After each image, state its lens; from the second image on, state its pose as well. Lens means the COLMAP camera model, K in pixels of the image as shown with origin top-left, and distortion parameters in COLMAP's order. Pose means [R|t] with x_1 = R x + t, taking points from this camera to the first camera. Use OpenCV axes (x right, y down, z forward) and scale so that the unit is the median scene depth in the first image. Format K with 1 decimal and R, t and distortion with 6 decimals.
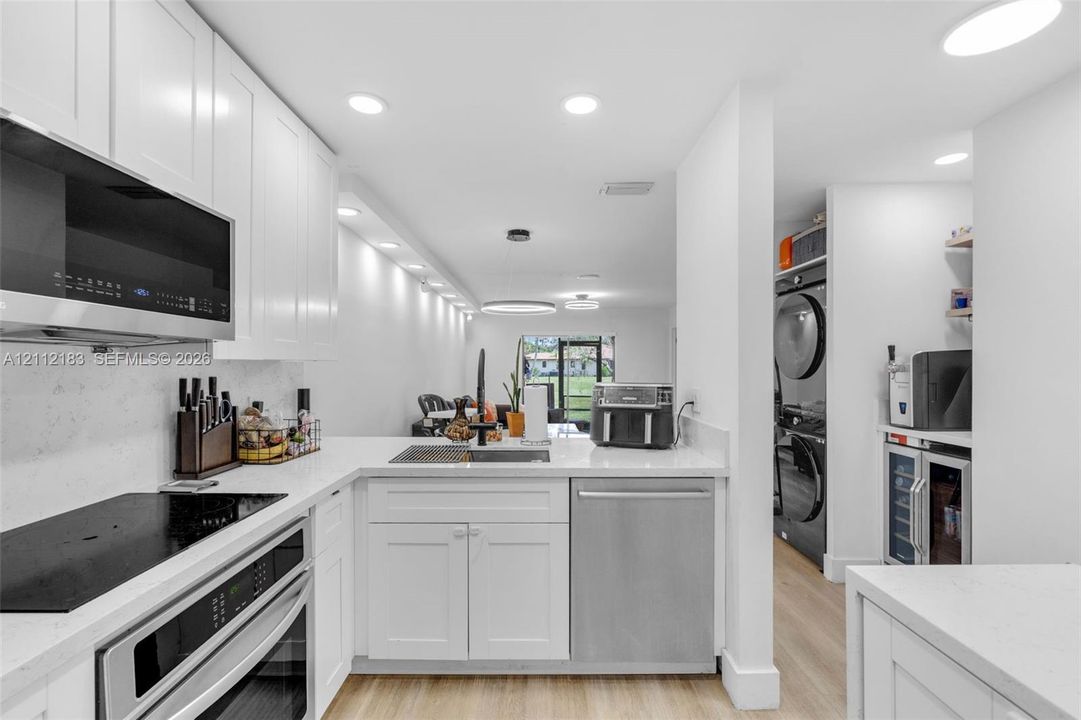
lens RADIAL K [[486.3, 0, 543.5], [0, 486.3, 364.2], [0, 0, 1]] dist [0.009463, 0.000063]
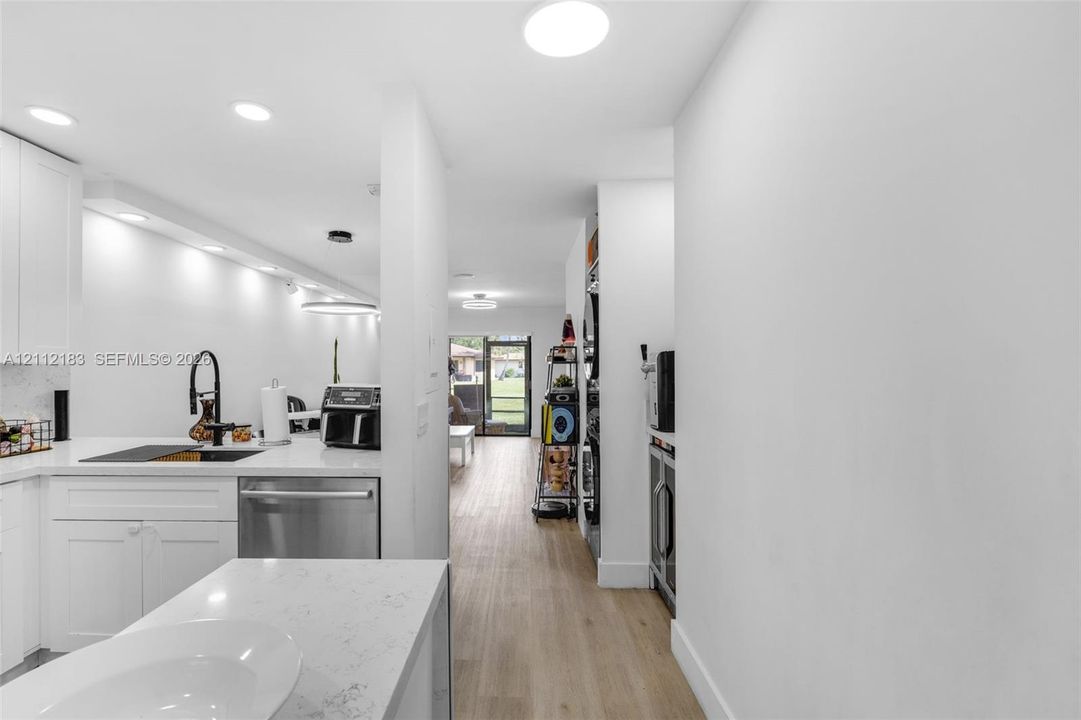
lens RADIAL K [[498.8, 0, 501.2], [0, 498.8, 363.0], [0, 0, 1]] dist [0.015690, 0.000596]
pose [[0.998110, -0.004511, -0.061292, 0.490452], [0.004314, 0.999985, -0.003346, 0.000029], [0.061306, 0.003076, 0.998114, -0.011800]]
